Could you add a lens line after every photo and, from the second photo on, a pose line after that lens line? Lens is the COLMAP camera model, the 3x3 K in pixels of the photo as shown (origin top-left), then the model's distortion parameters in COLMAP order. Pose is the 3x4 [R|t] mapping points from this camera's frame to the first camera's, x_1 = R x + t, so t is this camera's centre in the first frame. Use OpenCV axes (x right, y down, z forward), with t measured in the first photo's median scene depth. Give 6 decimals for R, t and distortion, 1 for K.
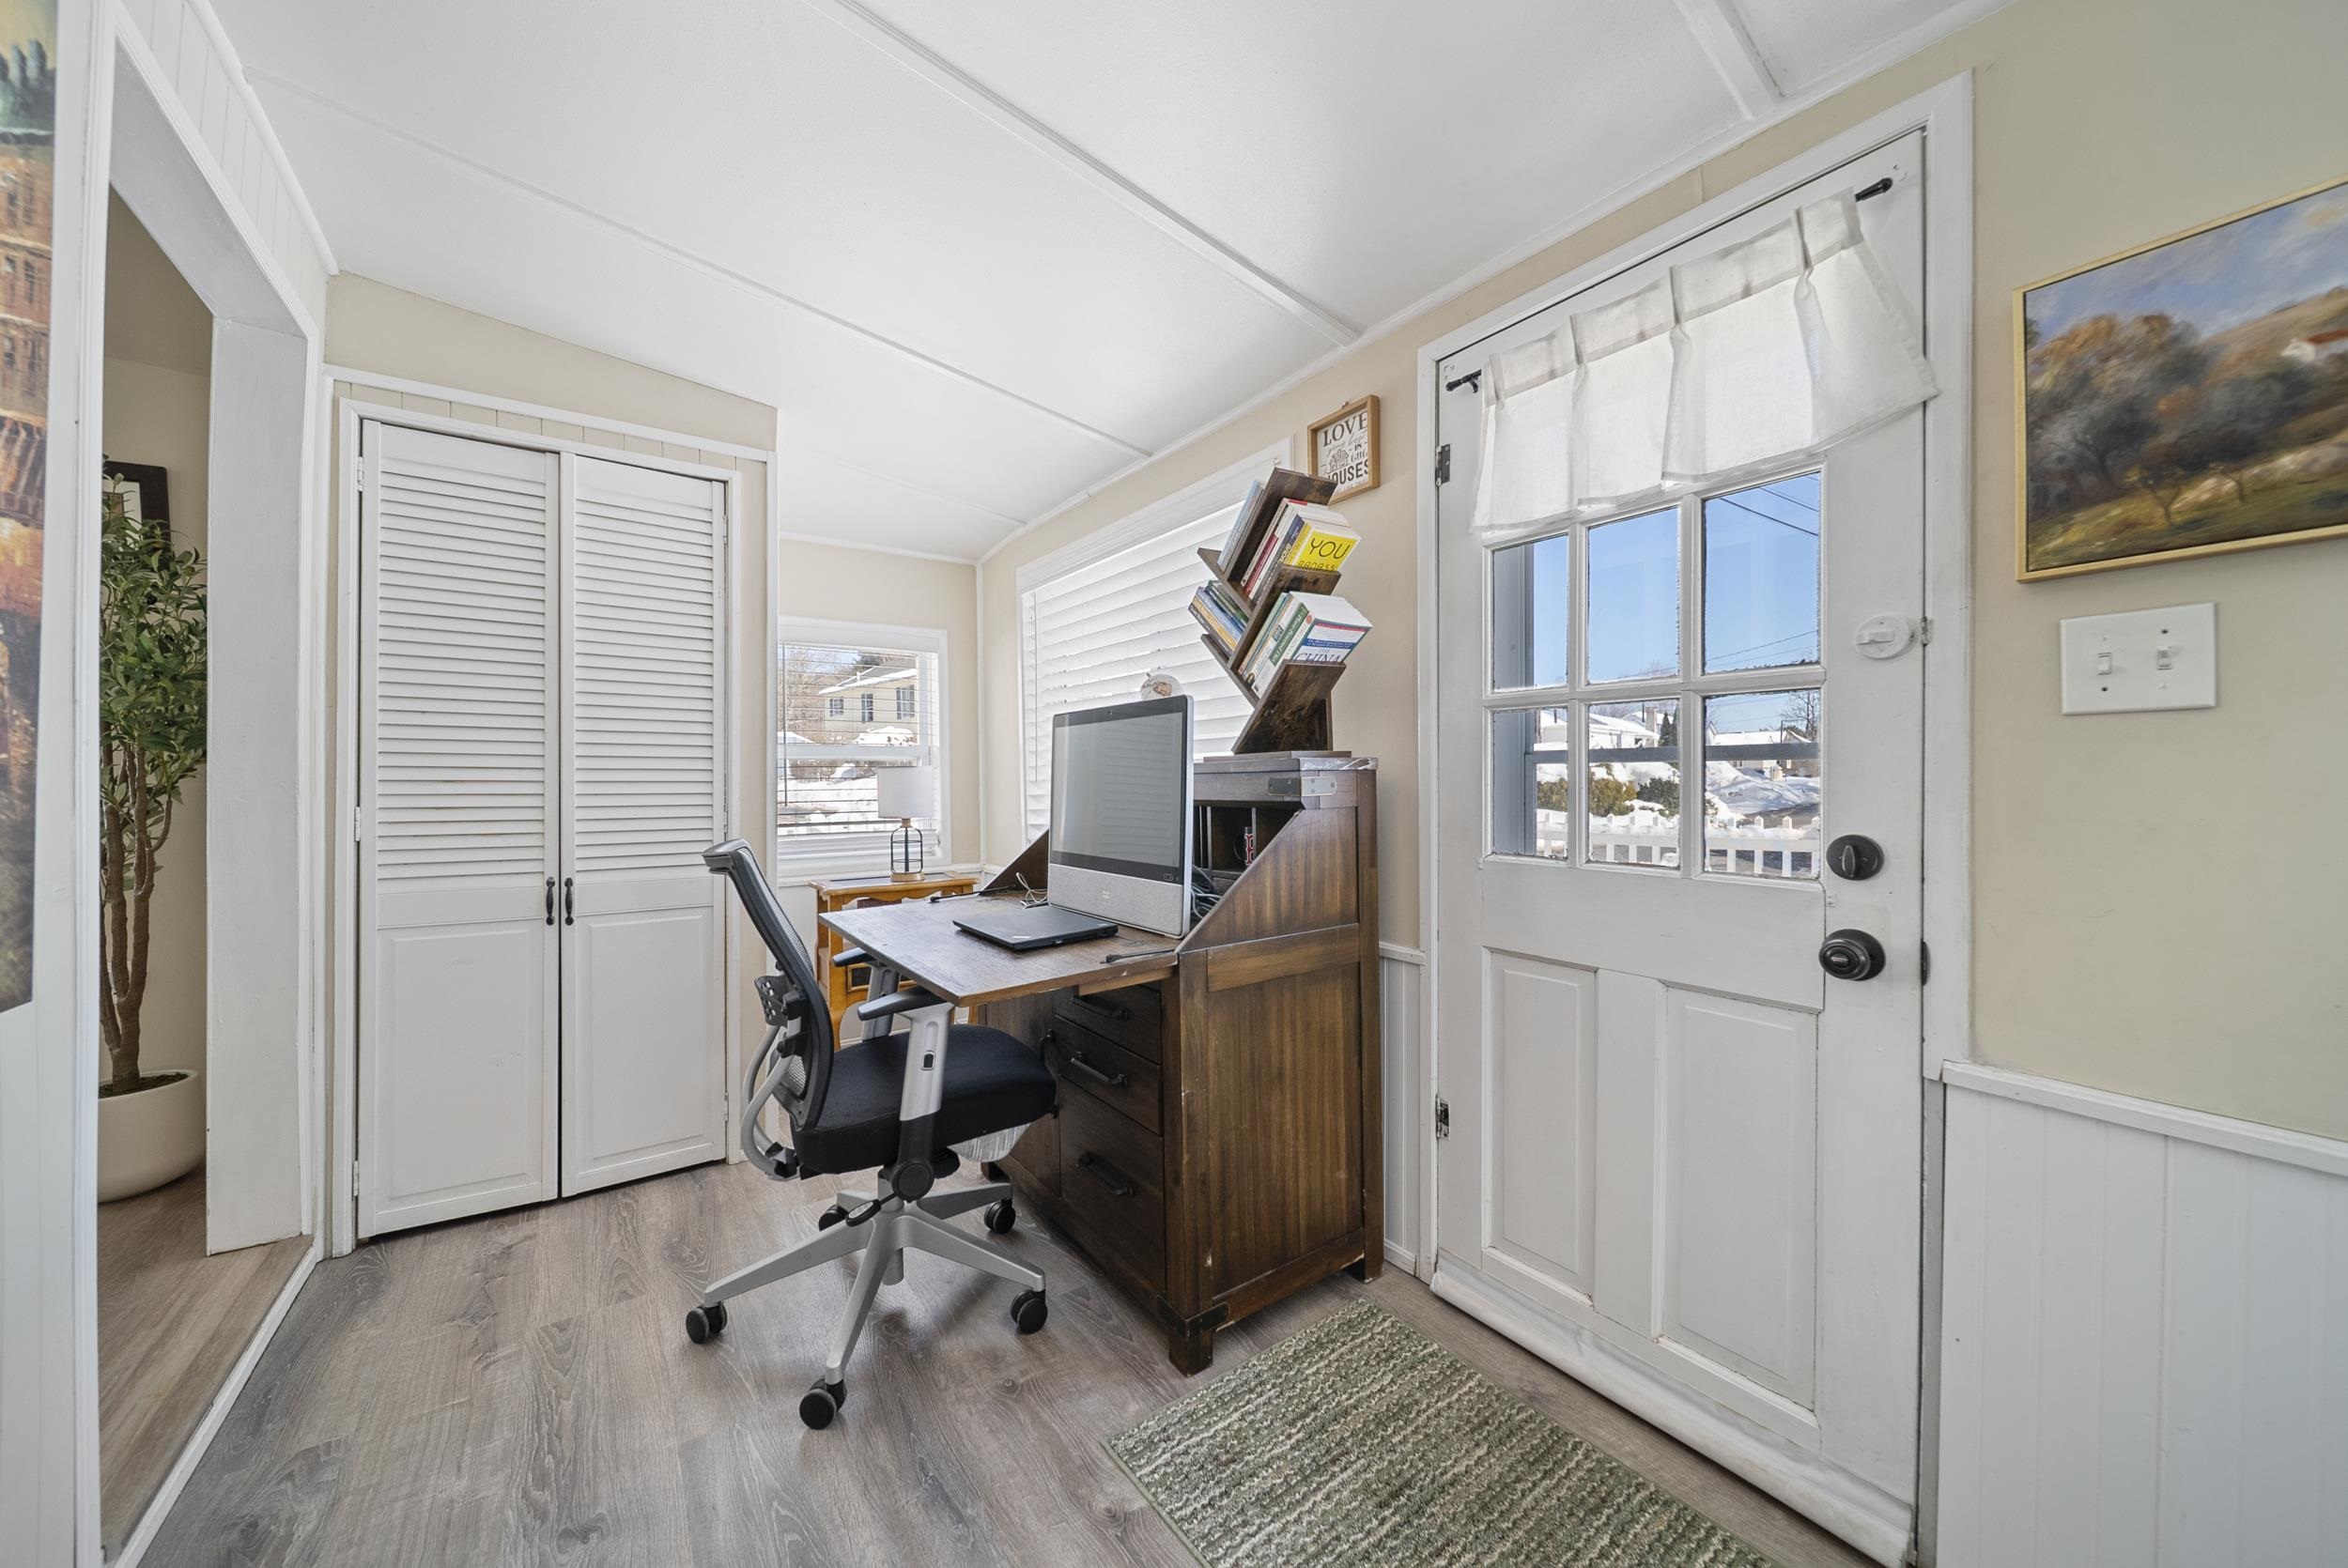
lens RADIAL K [[842.0, 0, 1175.3], [0, 842.0, 786.2], [0, 0, 1]] dist [0.000005, 0.000099]
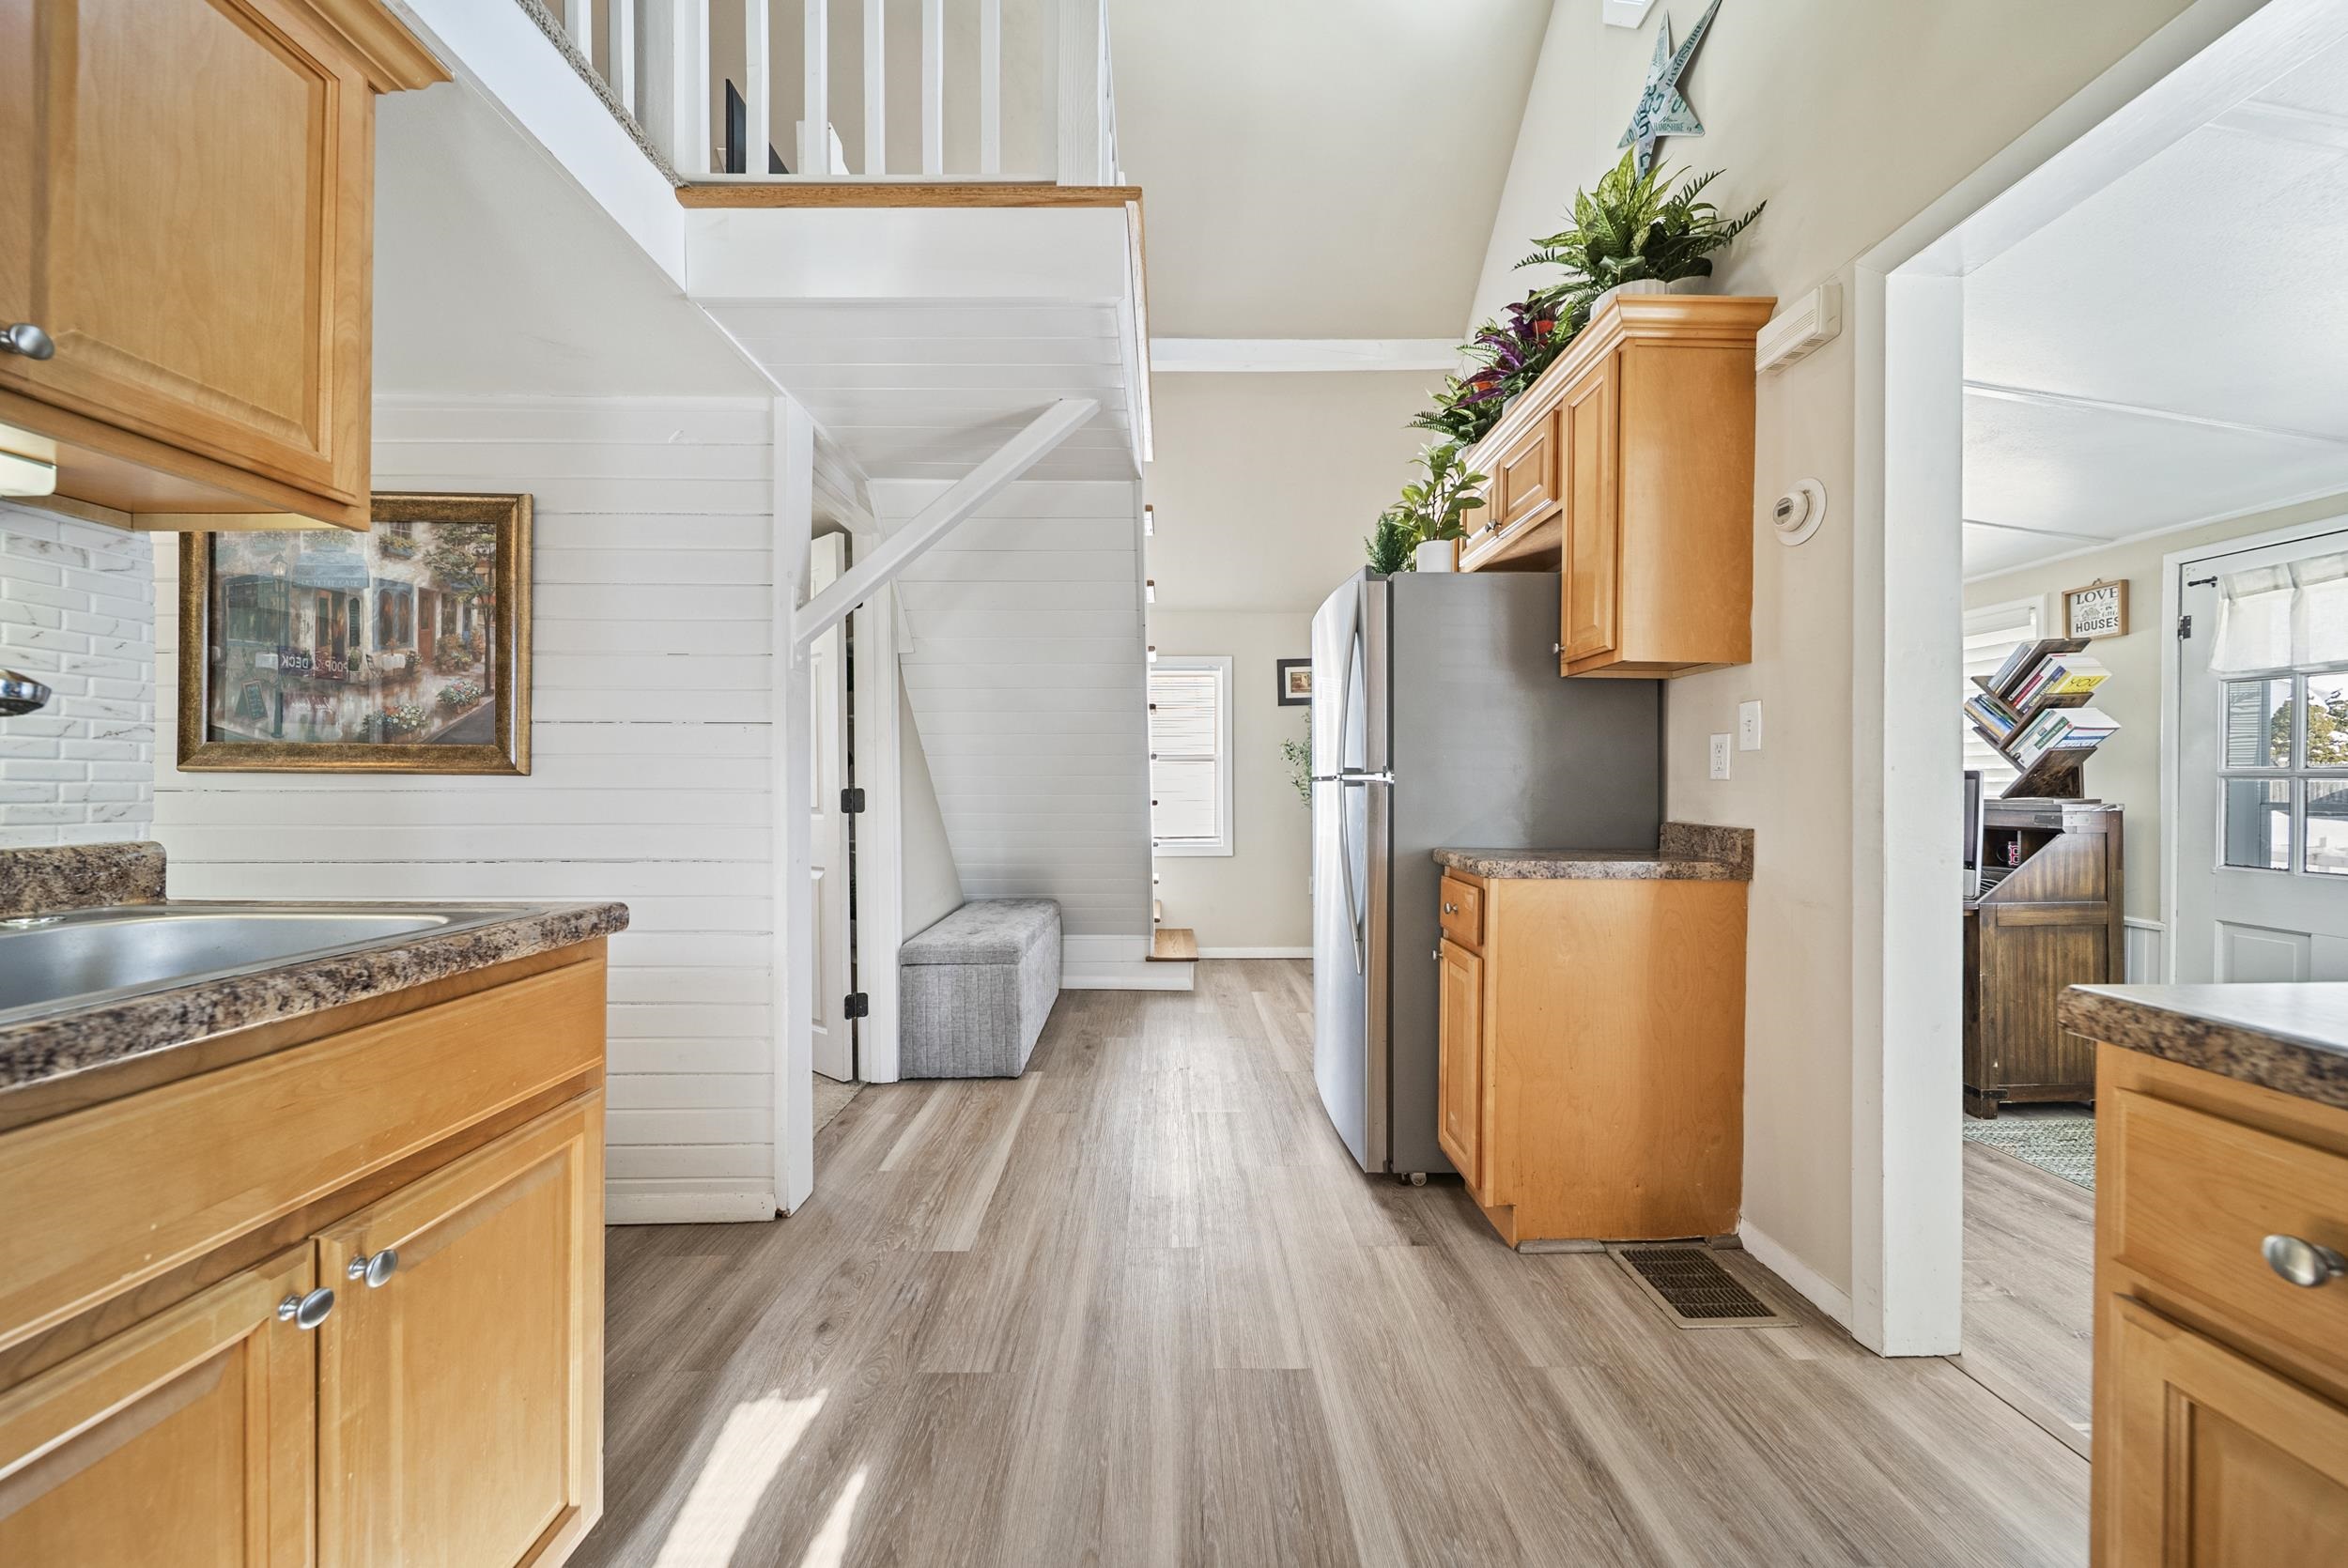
lens RADIAL K [[842.0, 0, 1186.6], [0, 842.0, 783.9], [0, 0, 1]] dist [0.000005, 0.000099]
pose [[0.830361, 0.011411, -0.557109, -0.379344], [-0.014253, 0.999898, -0.000764, -0.047362], [0.557043, 0.008575, 0.830439, -1.444284]]
